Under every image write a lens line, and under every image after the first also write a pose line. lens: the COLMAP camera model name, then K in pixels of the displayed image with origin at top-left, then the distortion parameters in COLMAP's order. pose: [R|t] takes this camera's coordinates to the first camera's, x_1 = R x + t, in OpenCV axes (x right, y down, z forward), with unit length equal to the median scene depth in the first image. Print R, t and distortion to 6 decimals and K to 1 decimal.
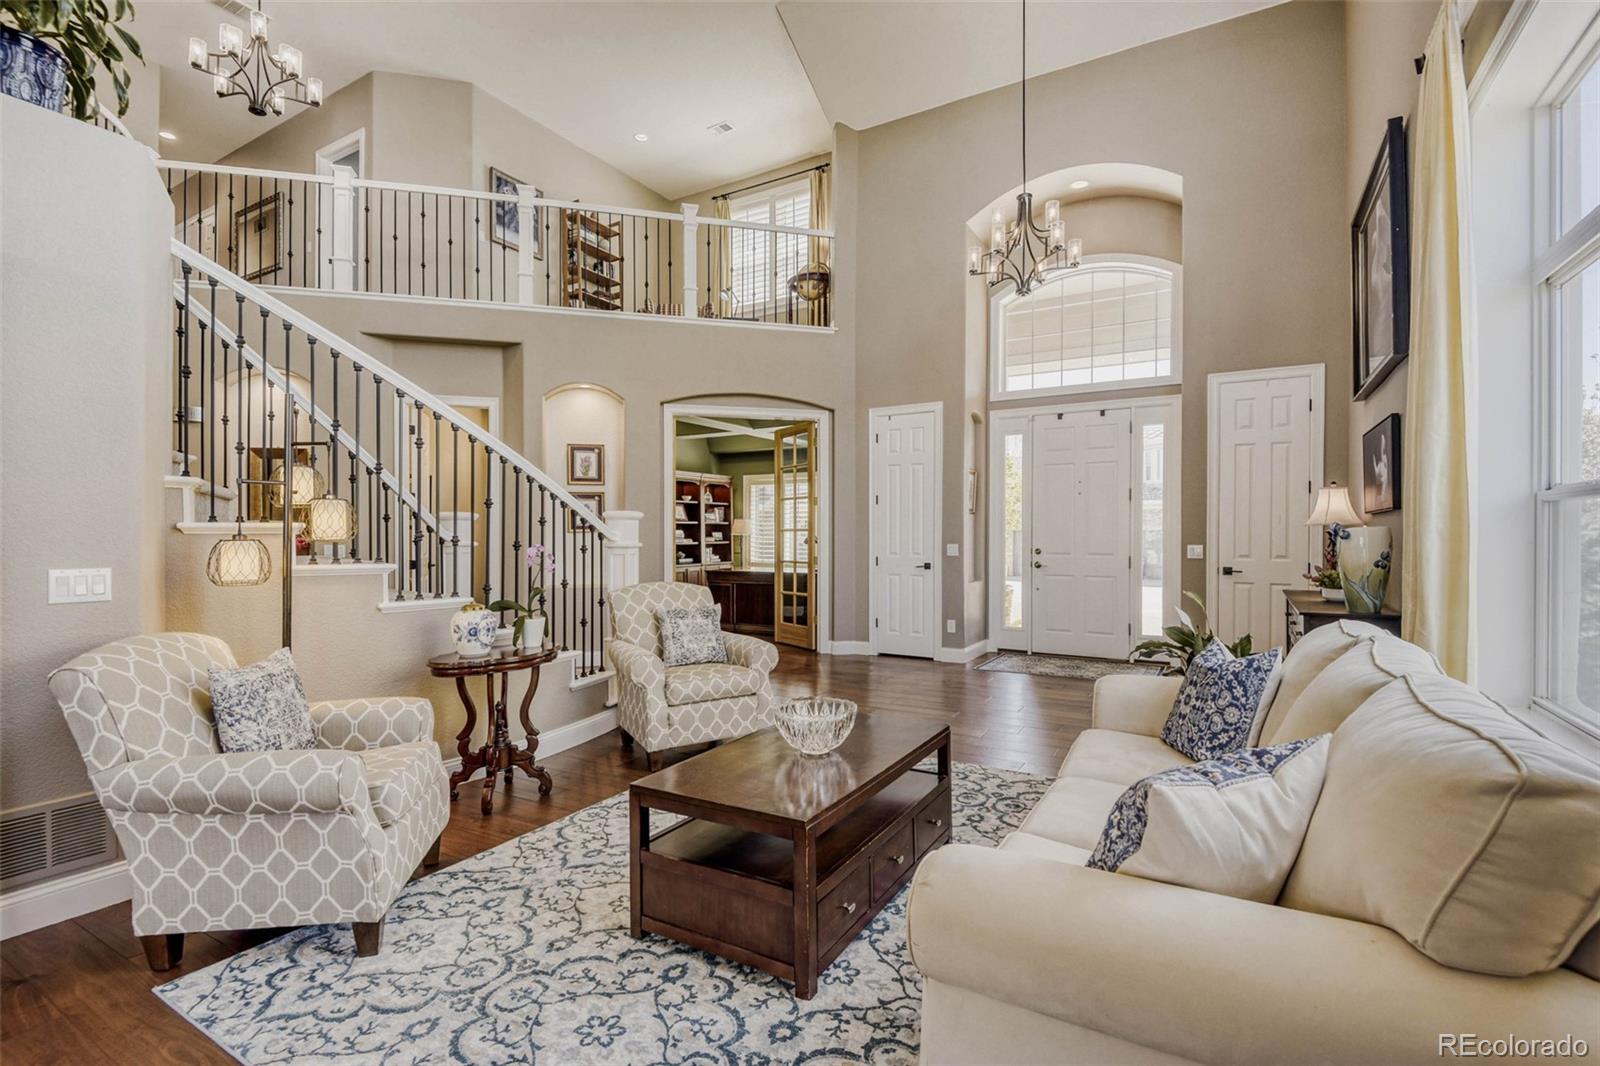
lens RADIAL K [[737.3, 0, 802.2], [0, 737.3, 533.2], [0, 0, 1]] dist [0.003103, -0.002016]
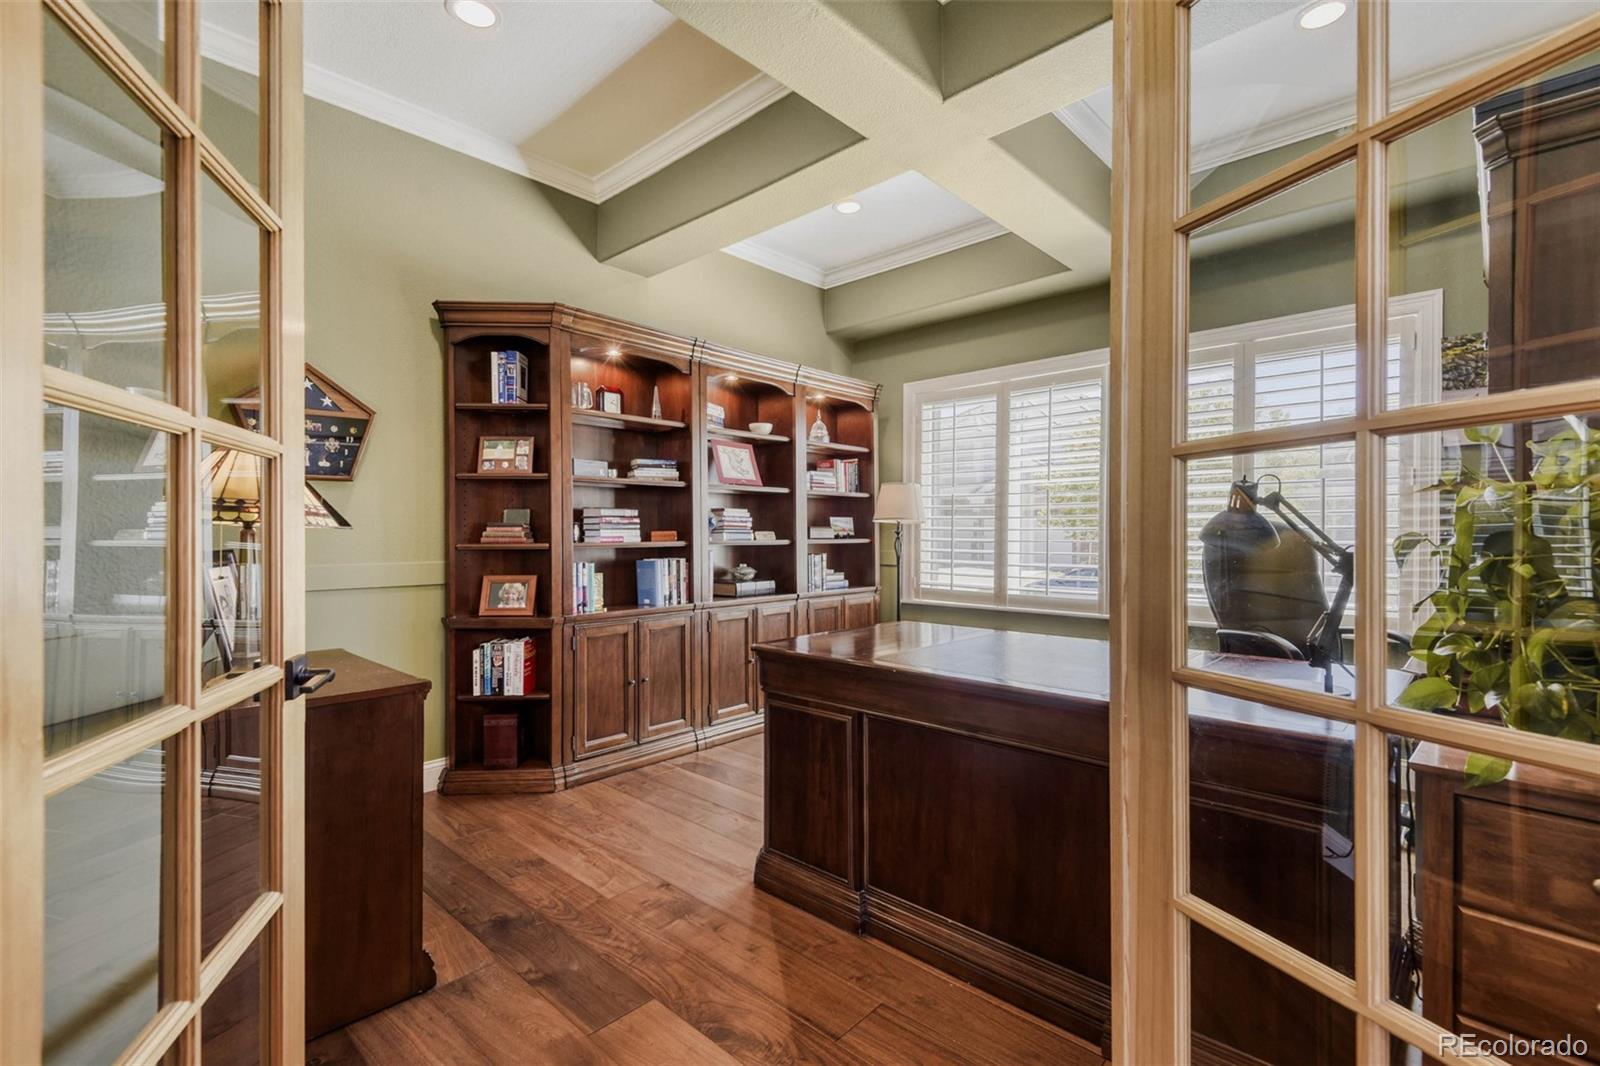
lens RADIAL K [[737.3, 0, 792.0], [0, 737.3, 536.4], [0, 0, 1]] dist [0.003103, -0.002016]
pose [[0.976656, -0.001760, -0.214803, -0.053339], [0.001501, 0.999998, -0.001372, 0.010577], [0.214805, 0.001018, 0.976657, 0.594540]]
